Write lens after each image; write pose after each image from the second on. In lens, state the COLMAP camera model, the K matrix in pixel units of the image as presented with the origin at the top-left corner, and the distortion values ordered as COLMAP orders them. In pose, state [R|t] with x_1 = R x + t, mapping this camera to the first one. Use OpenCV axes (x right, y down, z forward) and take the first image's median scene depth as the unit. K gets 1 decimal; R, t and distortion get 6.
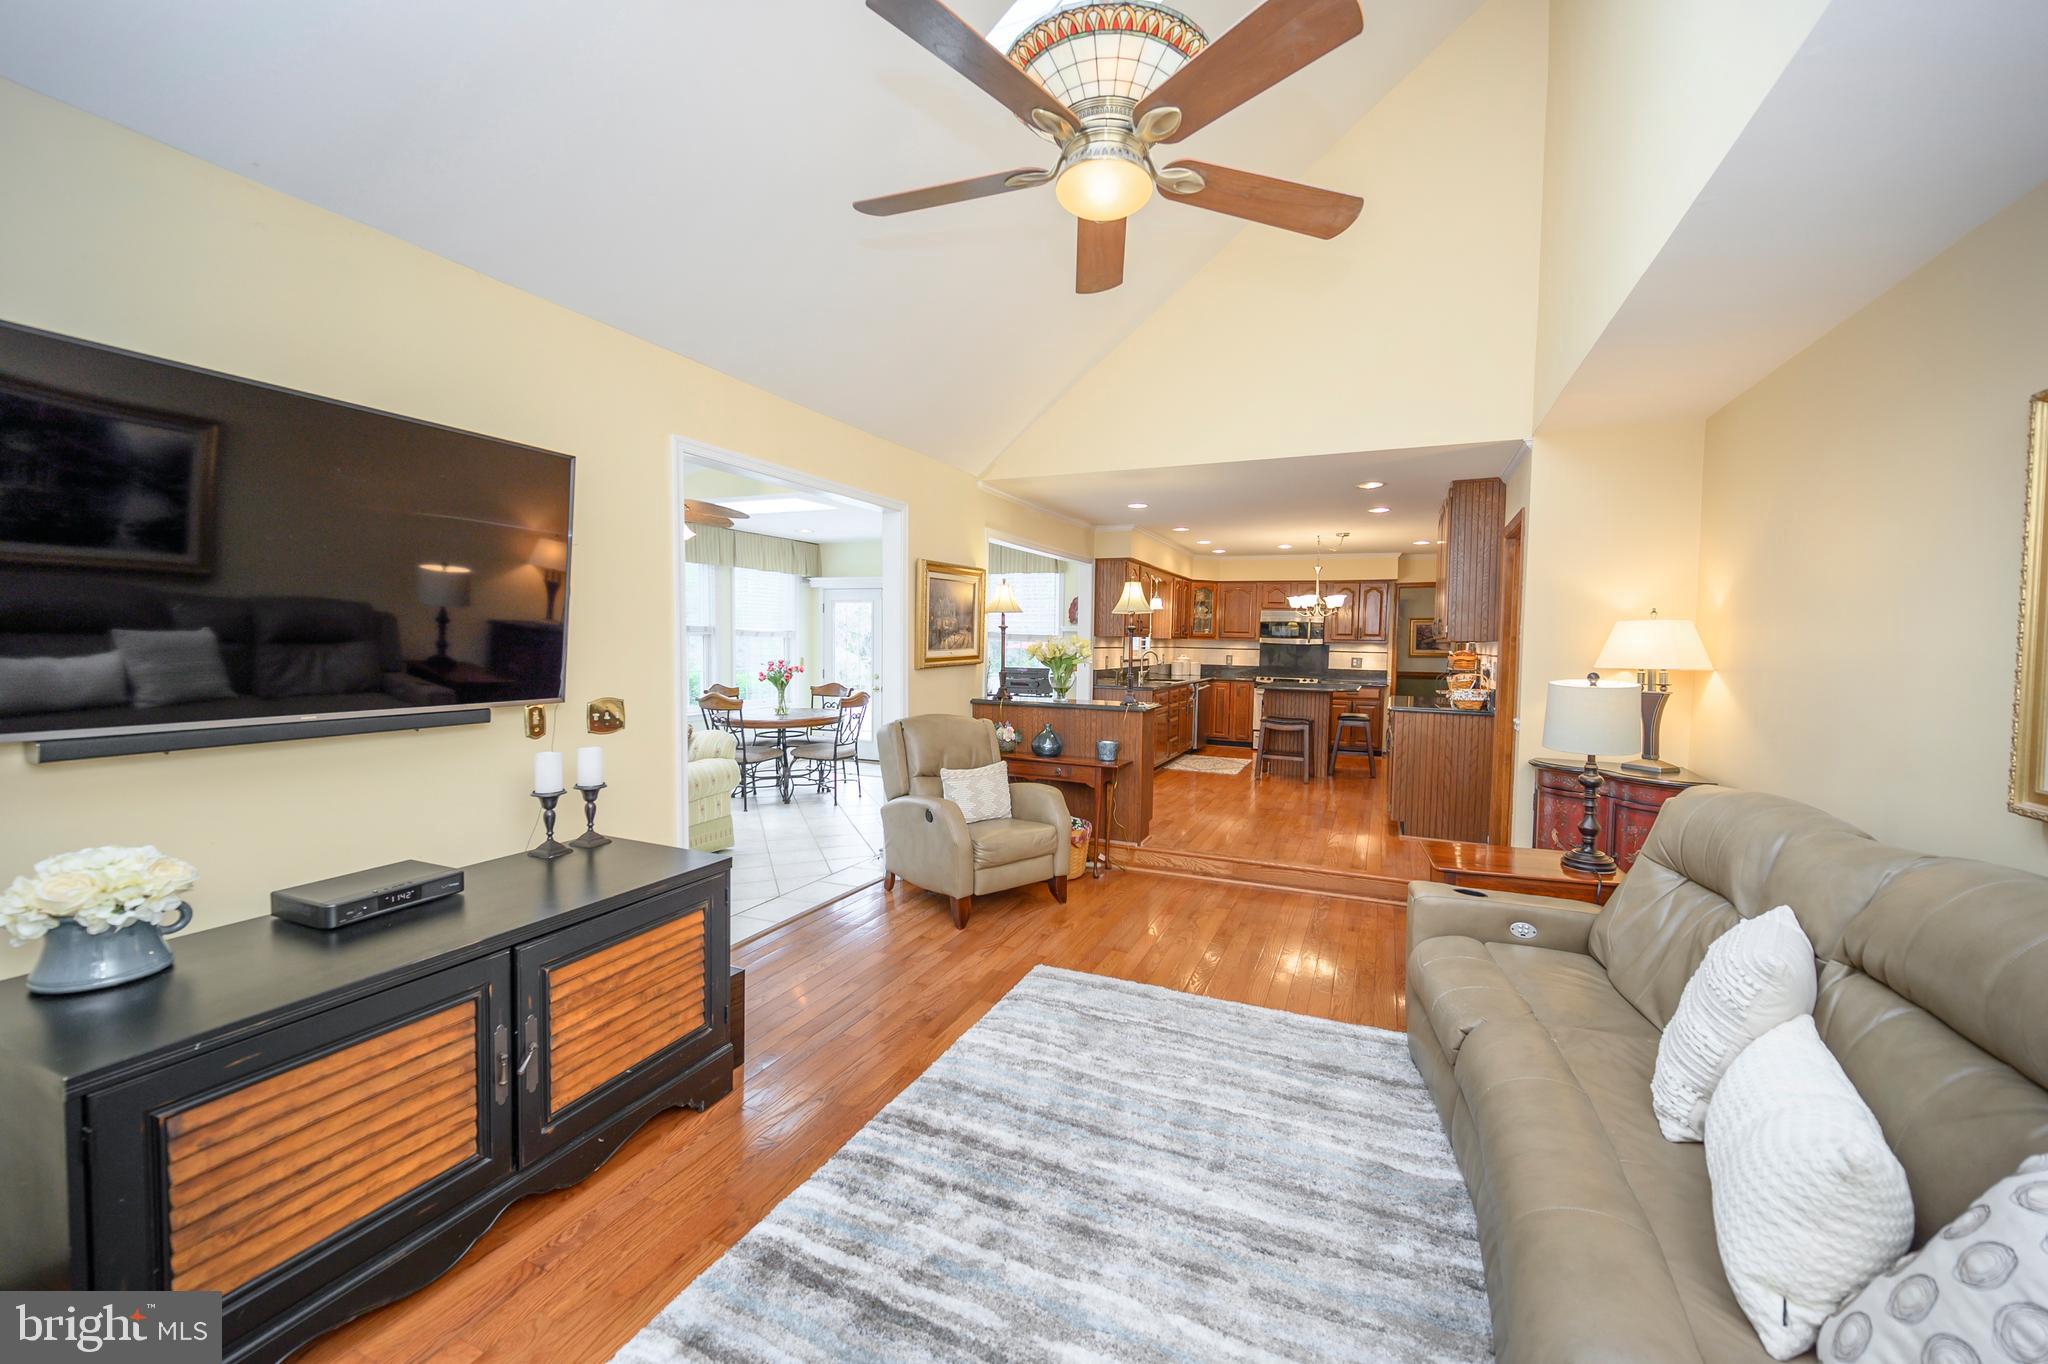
lens RADIAL K [[811.4, 0, 1030.6], [0, 811.4, 683.4], [0, 0, 1]] dist [0.002674, -0.000315]
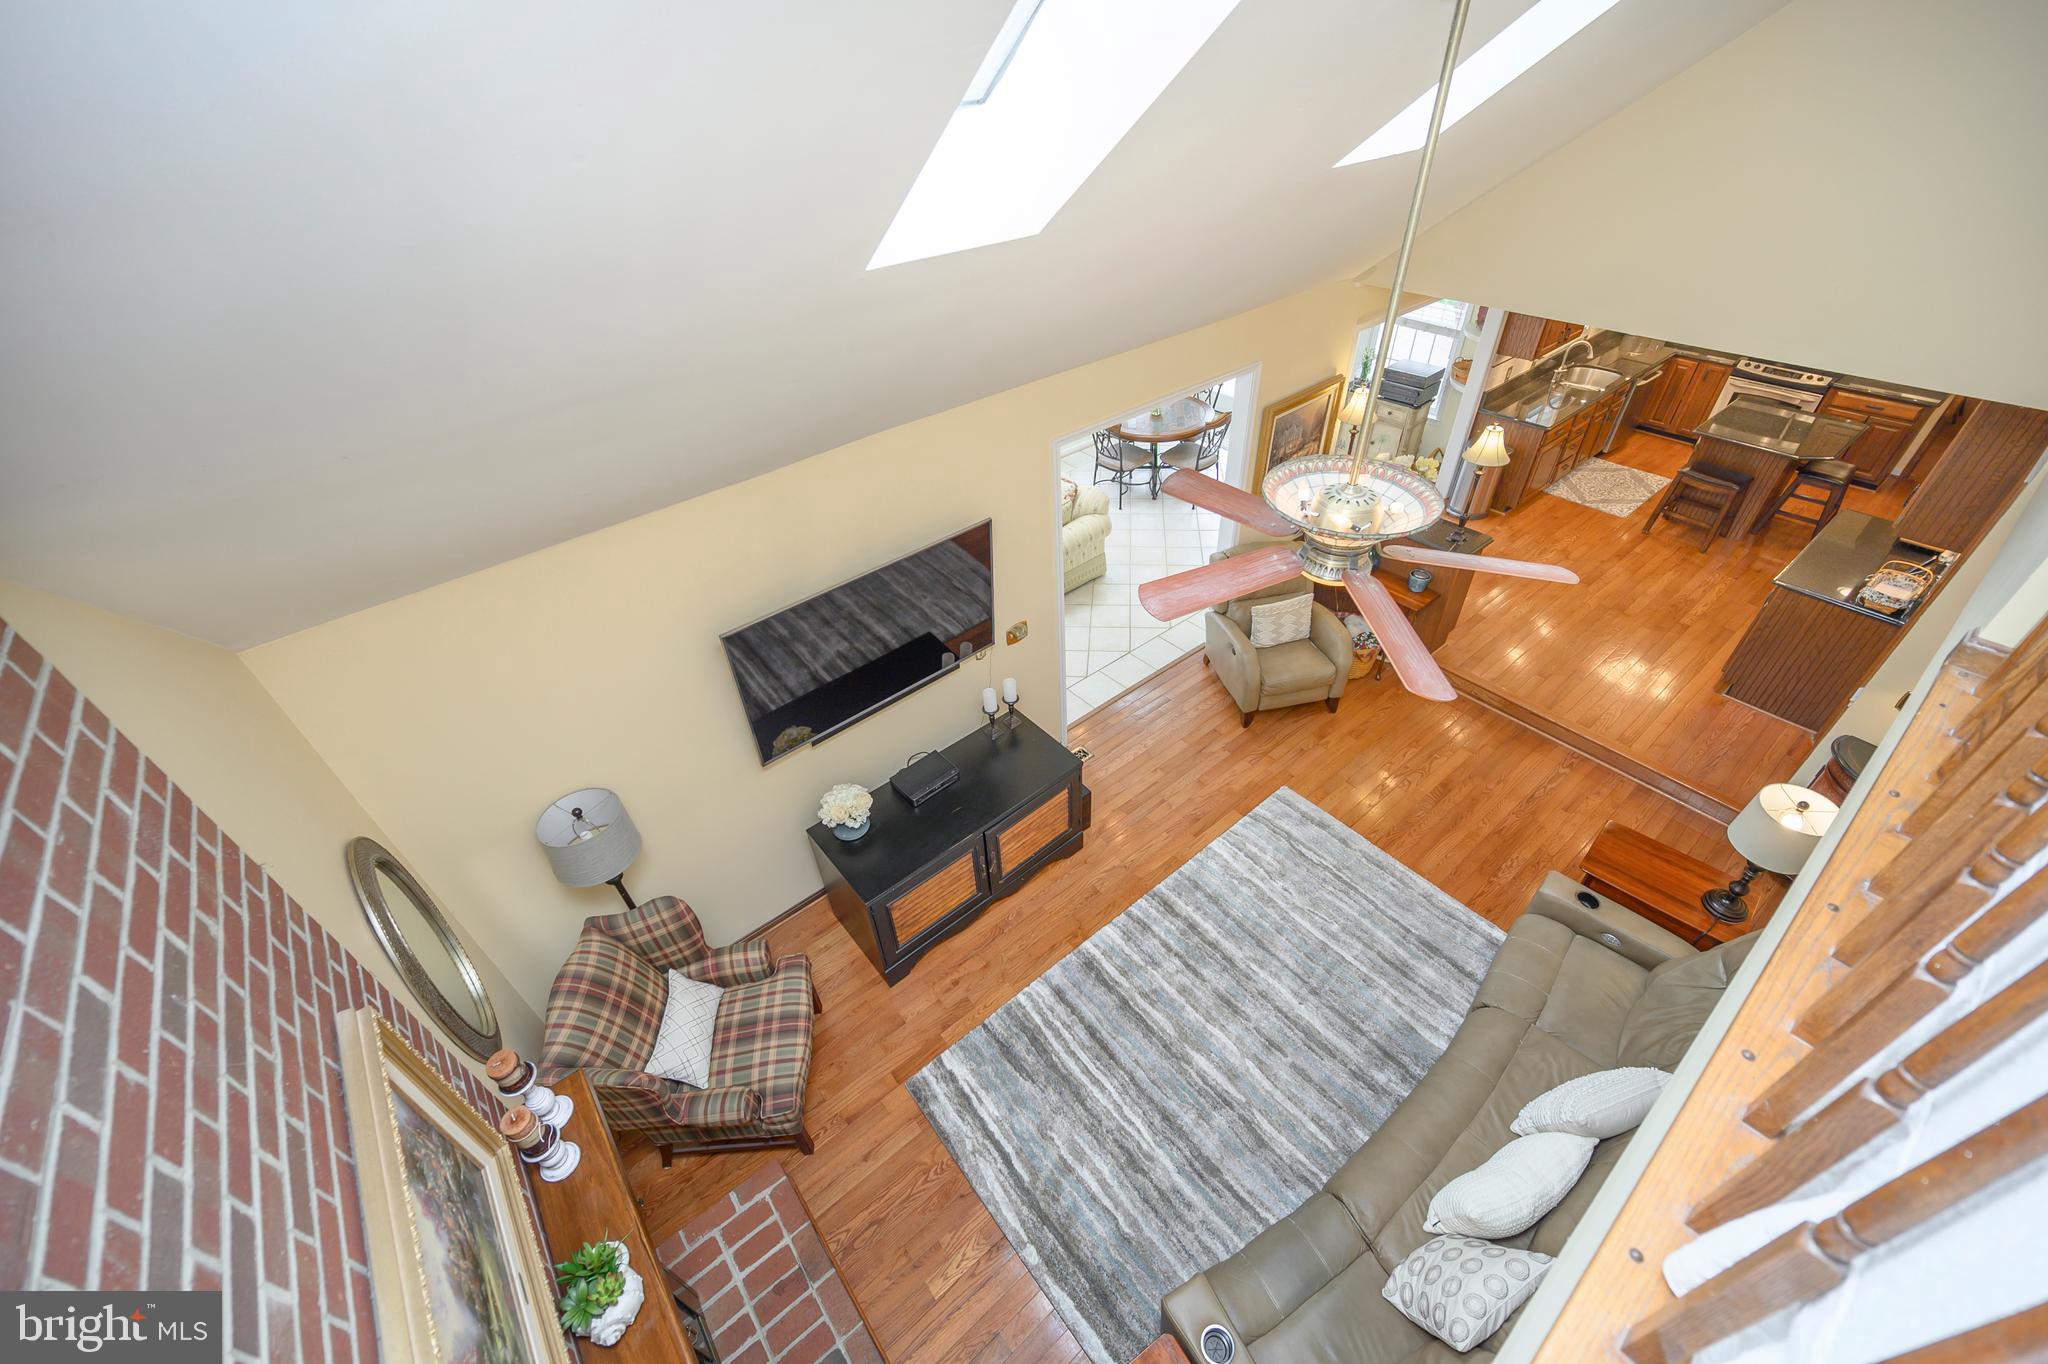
lens RADIAL K [[811.4, 0, 1020.4], [0, 811.4, 677.6], [0, 0, 1]] dist [0.002674, -0.000315]
pose [[0.886855, 0.245436, -0.391470, 0.170818], [0.037019, 0.806783, 0.589687, -1.049656], [0.460562, -0.537459, 0.706414, -0.231904]]
